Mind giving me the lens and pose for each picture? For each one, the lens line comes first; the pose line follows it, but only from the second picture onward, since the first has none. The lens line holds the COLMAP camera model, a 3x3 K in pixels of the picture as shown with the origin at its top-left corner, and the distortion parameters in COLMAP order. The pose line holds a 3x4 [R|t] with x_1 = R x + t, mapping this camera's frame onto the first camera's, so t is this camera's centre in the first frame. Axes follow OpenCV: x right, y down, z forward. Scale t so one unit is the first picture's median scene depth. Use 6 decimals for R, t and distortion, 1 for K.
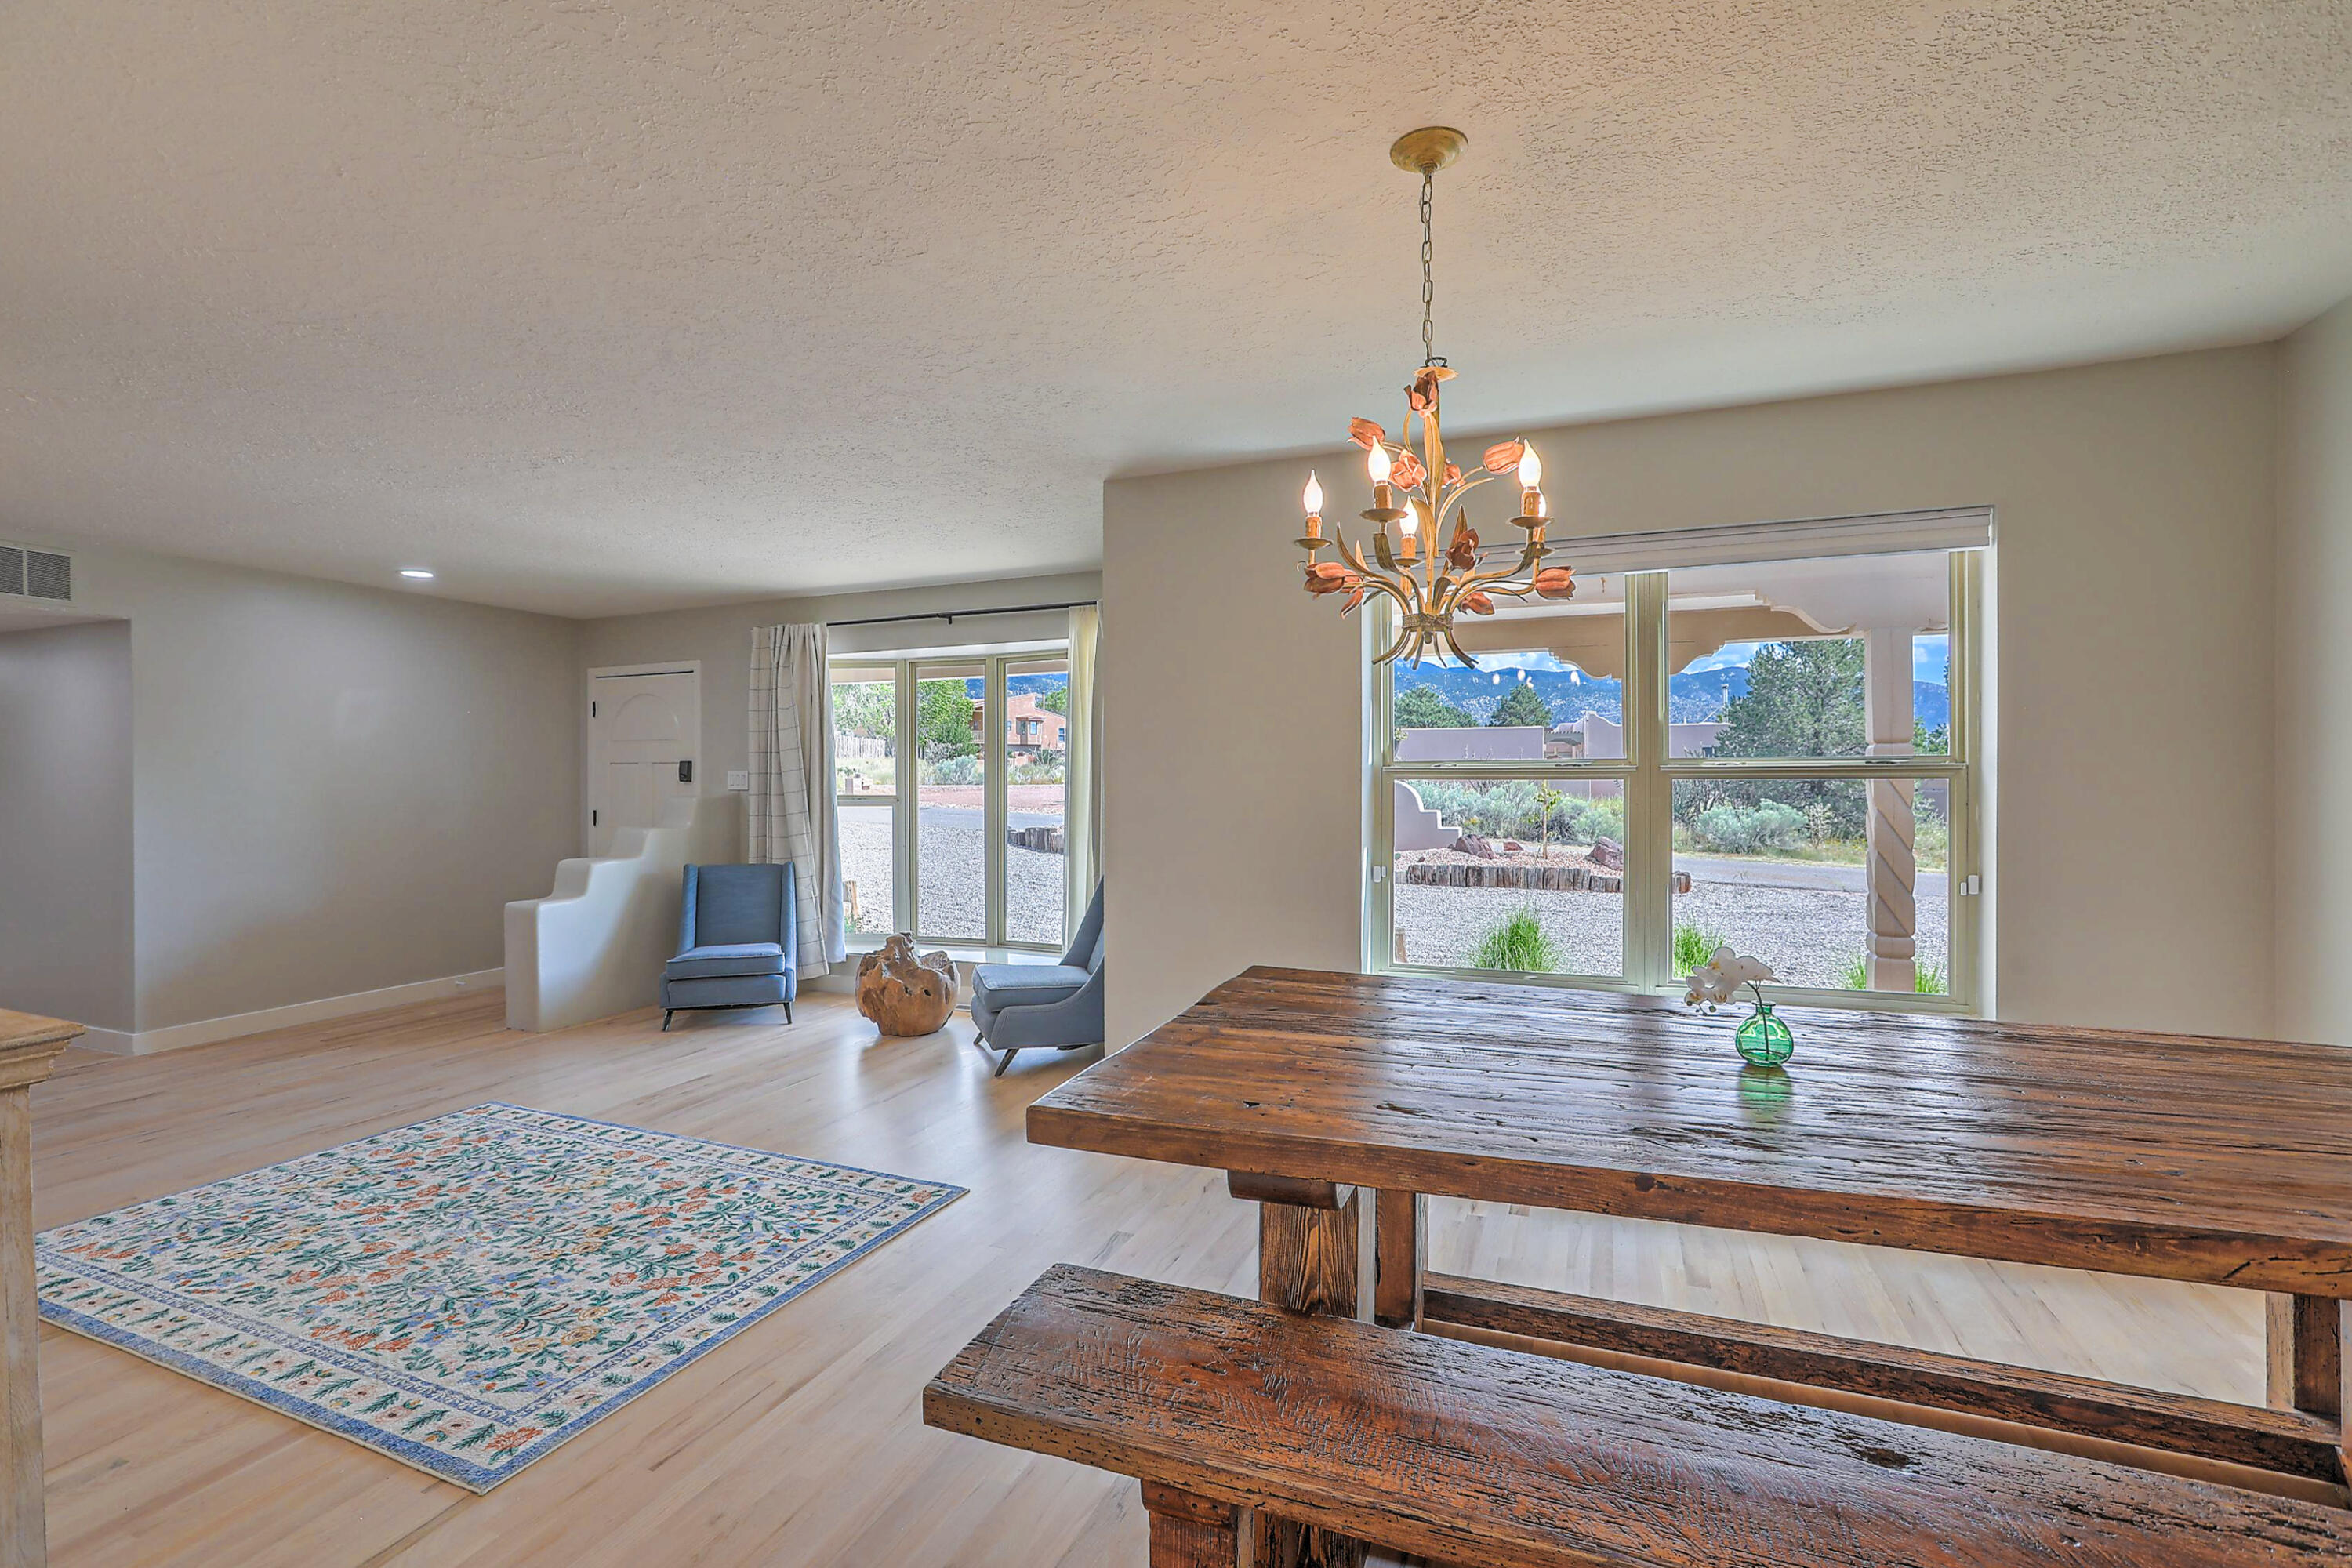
lens RADIAL K [[1055.1, 0, 1180.1], [0, 1055.1, 784.3], [0, 0, 1]] dist [-0.035328, 0.018995]
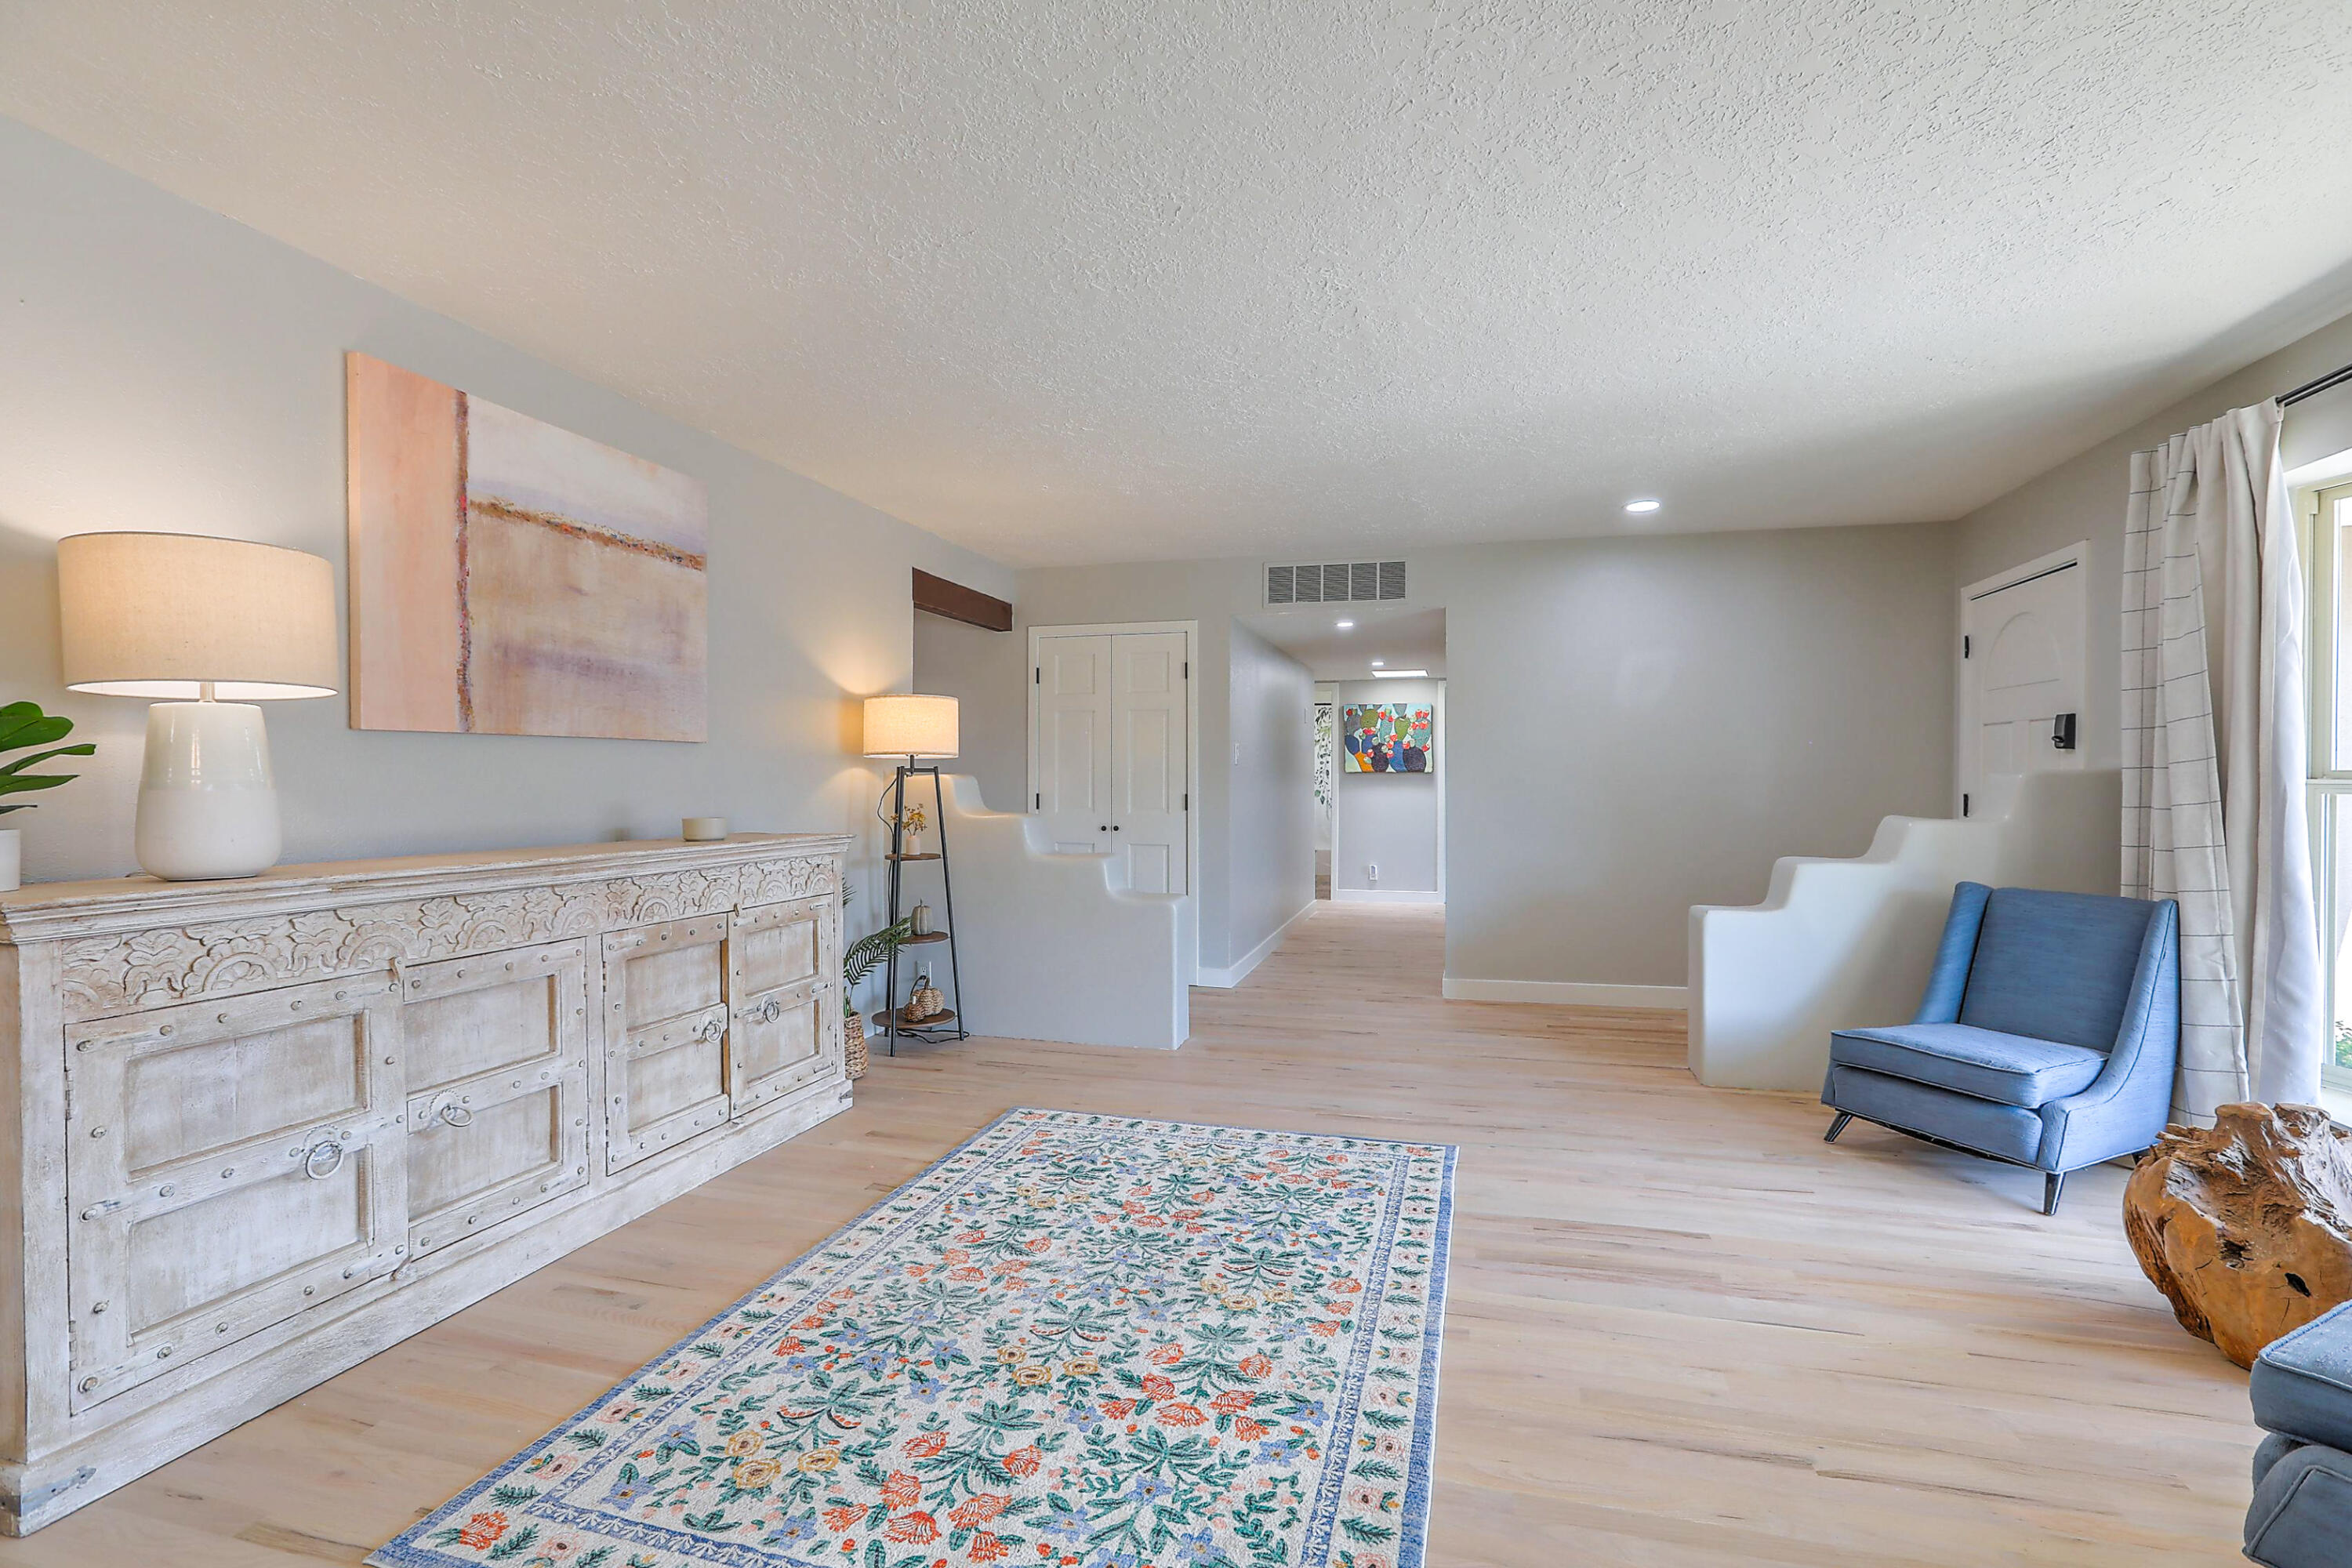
lens RADIAL K [[1055.1, 0, 1177.1], [0, 1055.1, 784.6], [0, 0, 1]] dist [-0.035328, 0.018995]
pose [[0.115050, 0.014862, -0.993248, 0.093821], [-0.005388, 0.999883, 0.014338, 0.018567], [0.993345, 0.003702, 0.115117, 0.649980]]
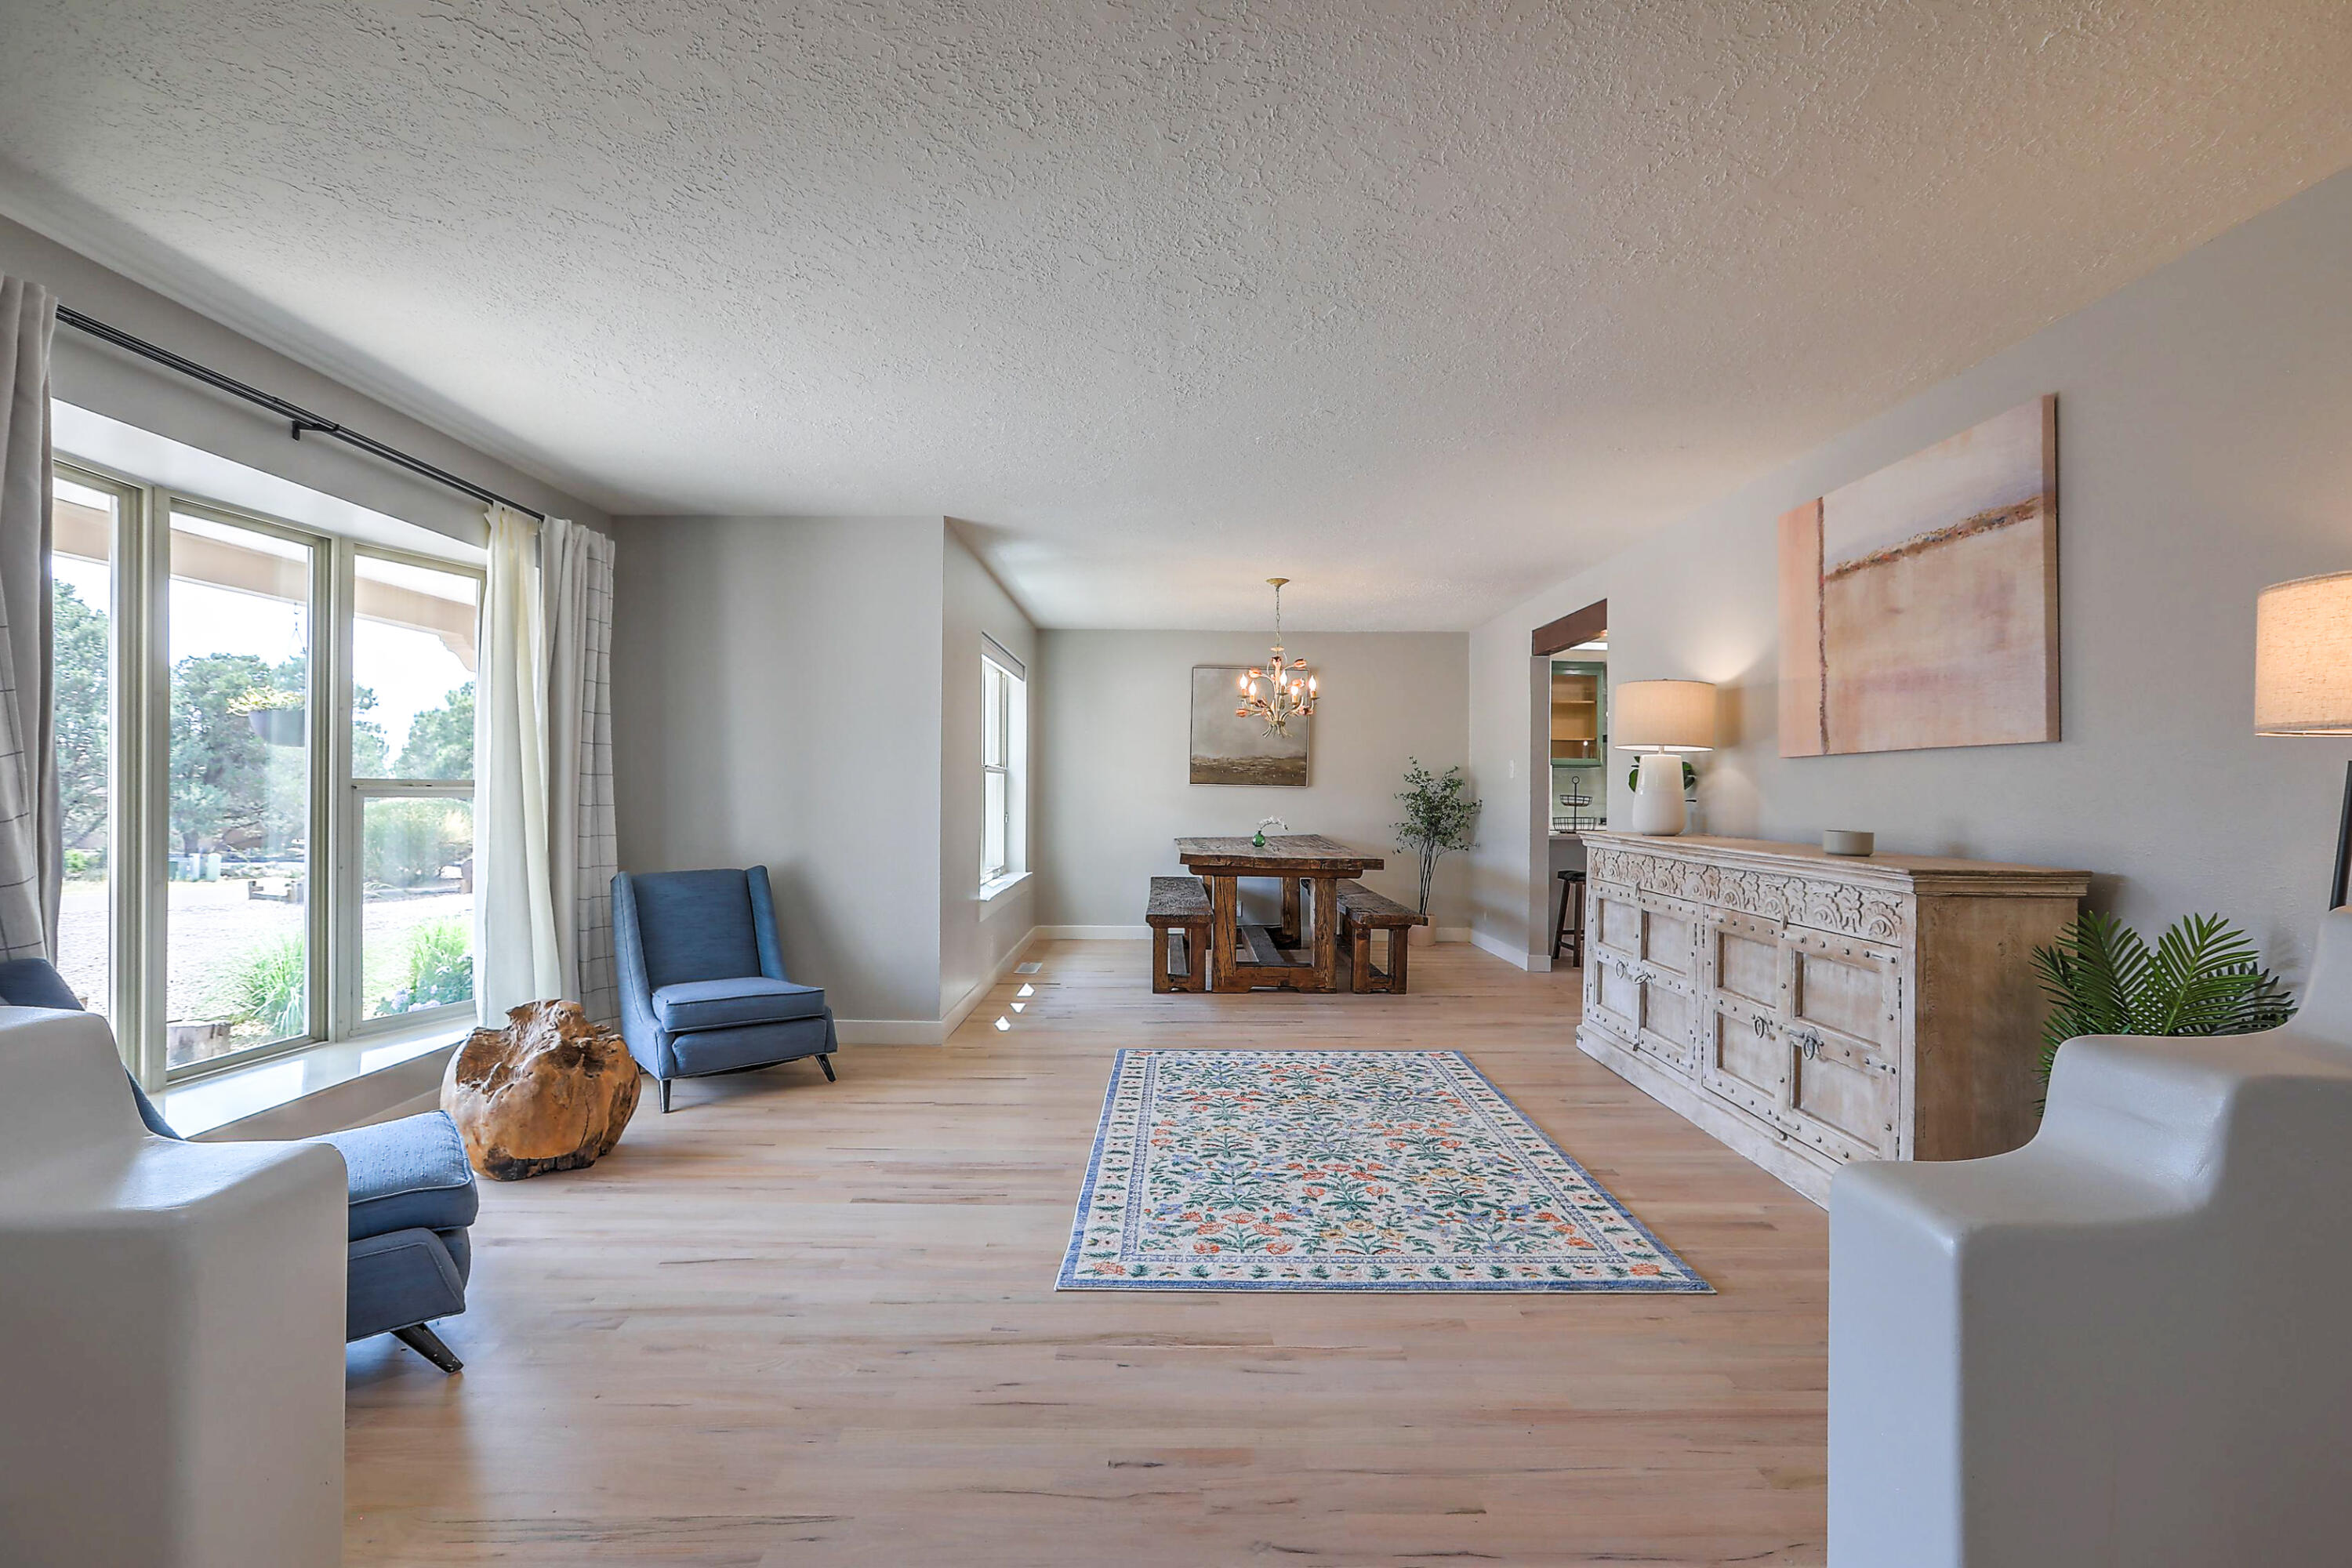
lens RADIAL K [[1055.1, 0, 1181.1], [0, 1055.1, 785.6], [0, 0, 1]] dist [-0.035328, 0.018995]
pose [[-0.387279, 0.010400, 0.921904, -1.146754], [0.003449, 0.999946, -0.009832, 0.029452], [-0.921956, -0.000628, -0.387294, 1.084922]]
